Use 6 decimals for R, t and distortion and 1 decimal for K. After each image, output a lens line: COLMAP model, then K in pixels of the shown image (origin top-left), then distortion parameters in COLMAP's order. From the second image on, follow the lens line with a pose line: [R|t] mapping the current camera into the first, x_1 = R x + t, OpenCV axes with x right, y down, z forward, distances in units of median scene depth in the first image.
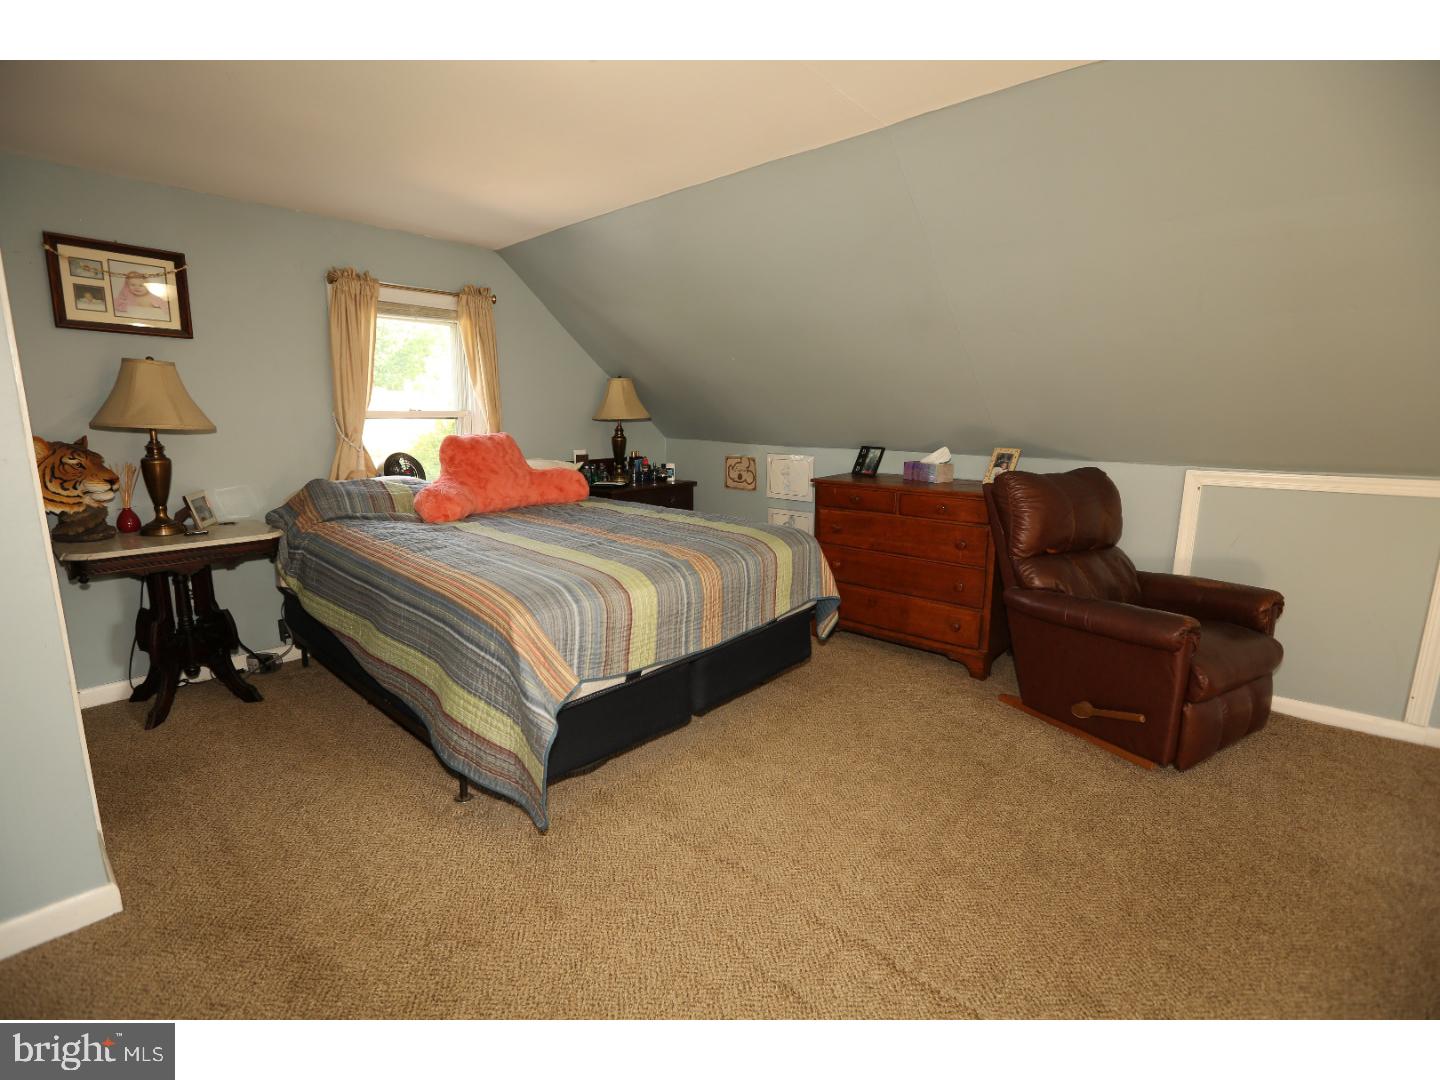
lens RADIAL K [[652.8, 0, 712.5], [0, 652.8, 539.5], [0, 0, 1]] dist [-0.053285, 0.017245]
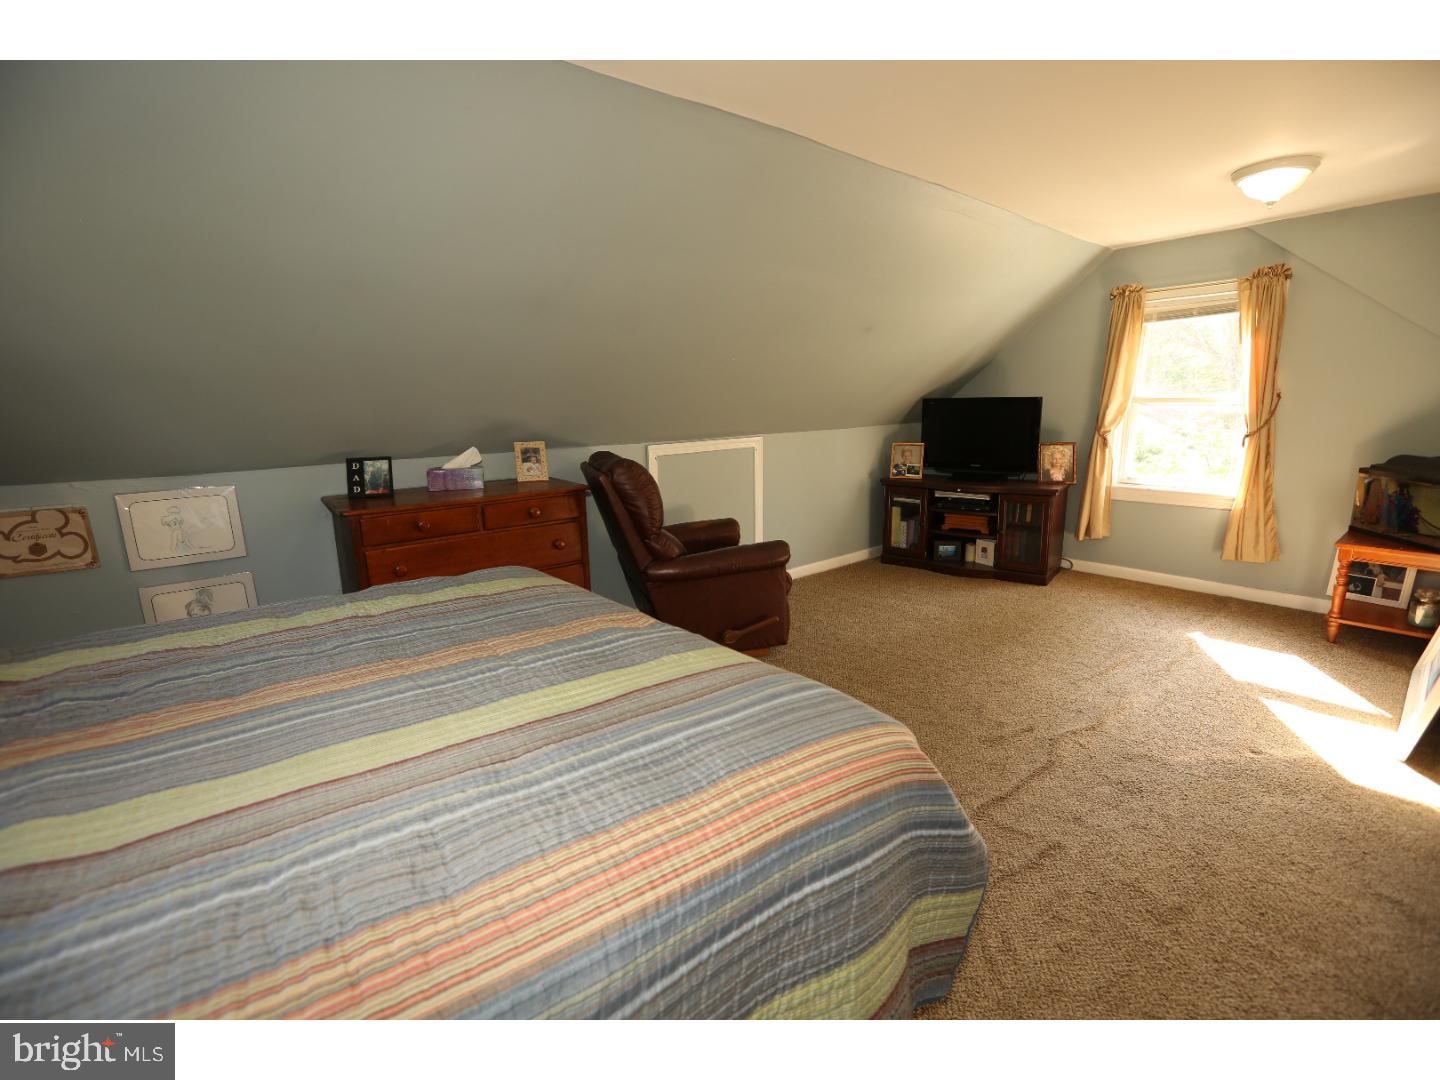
lens RADIAL K [[652.8, 0, 712.5], [0, 652.8, 539.5], [0, 0, 1]] dist [-0.053285, 0.017245]
pose [[0.169611, -0.212483, 0.962332, -0.419106], [0.204221, 0.962862, 0.176606, -0.102488], [-0.964119, 0.166574, 0.206705, 0.484938]]
